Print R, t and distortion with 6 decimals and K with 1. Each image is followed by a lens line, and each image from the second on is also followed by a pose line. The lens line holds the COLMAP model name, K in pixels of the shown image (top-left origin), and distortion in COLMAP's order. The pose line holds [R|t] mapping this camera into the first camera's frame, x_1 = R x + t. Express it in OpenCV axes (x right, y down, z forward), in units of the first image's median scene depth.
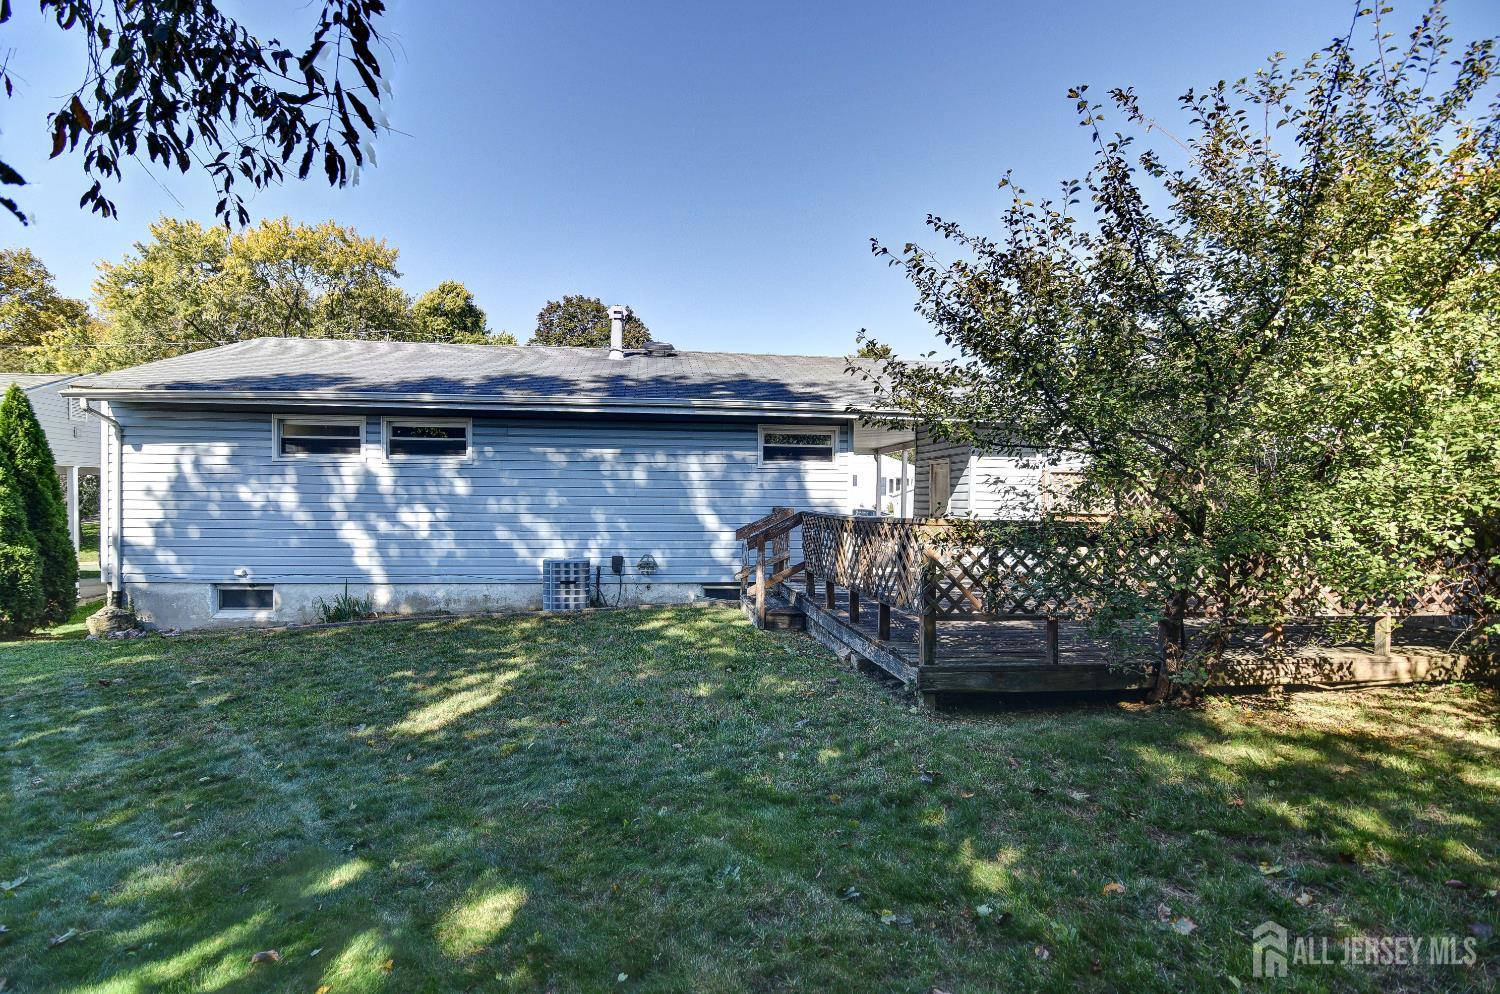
lens RADIAL K [[747.4, 0, 749.7], [0, 747.4, 496.8], [0, 0, 1]] dist [-0.018314, -0.001617]
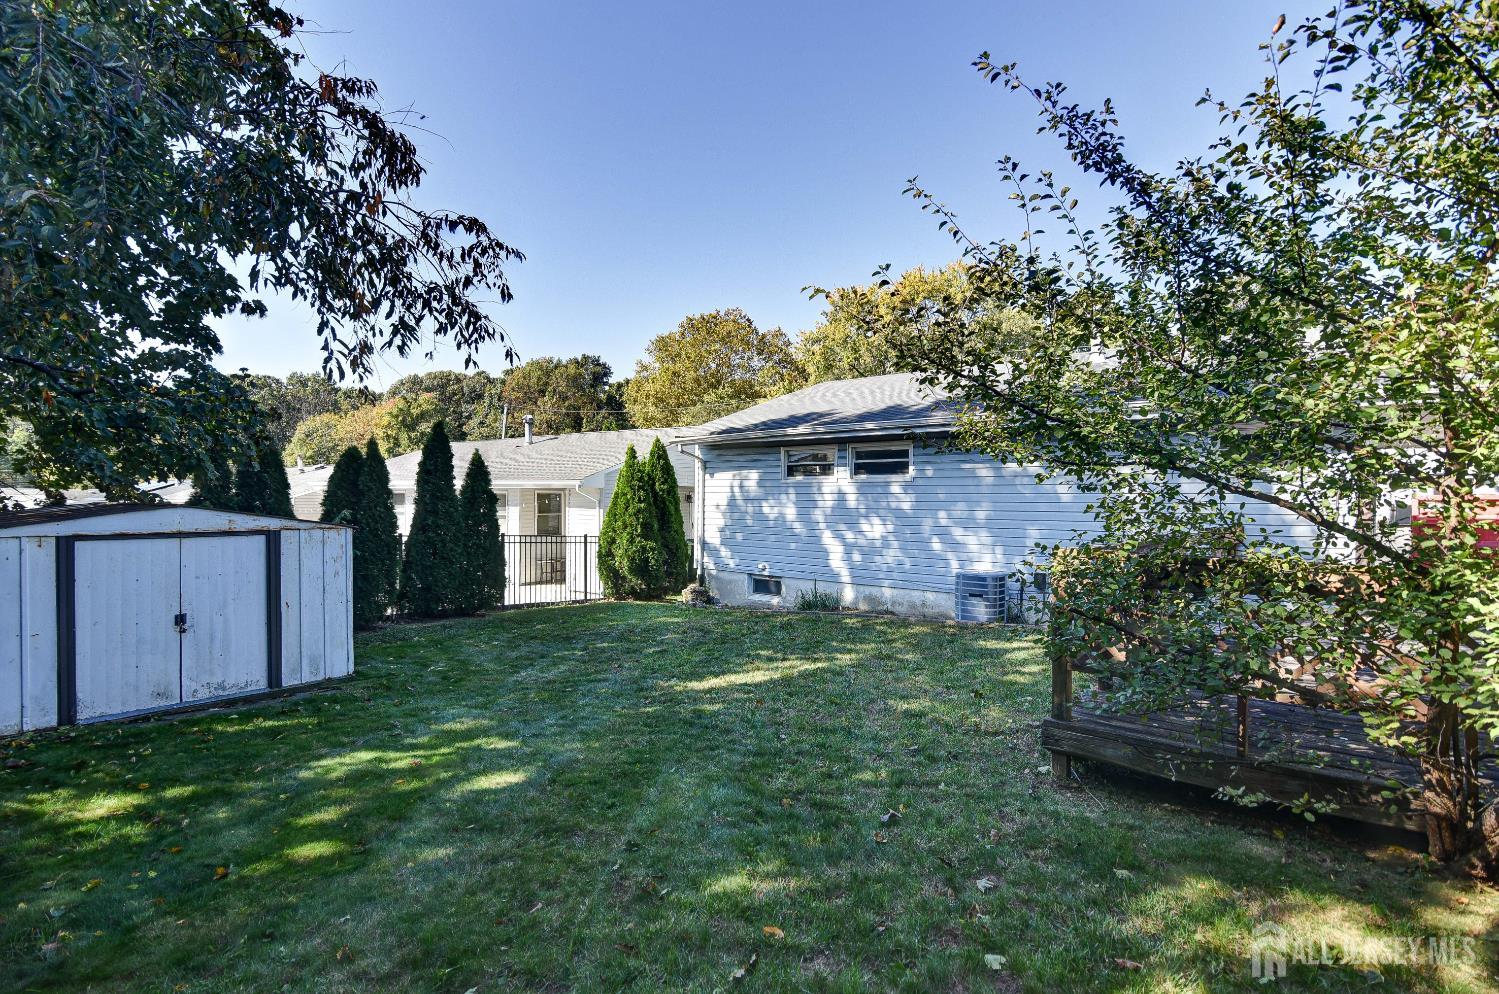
lens RADIAL K [[746.9, 0, 748.0], [0, 746.9, 502.4], [0, 0, 1]] dist [-0.018314, -0.001617]
pose [[0.669208, -0.002963, -0.743069, 0.296877], [0.000960, 0.999995, -0.003124, -0.010028], [0.743074, 0.001377, 0.669207, 0.076513]]
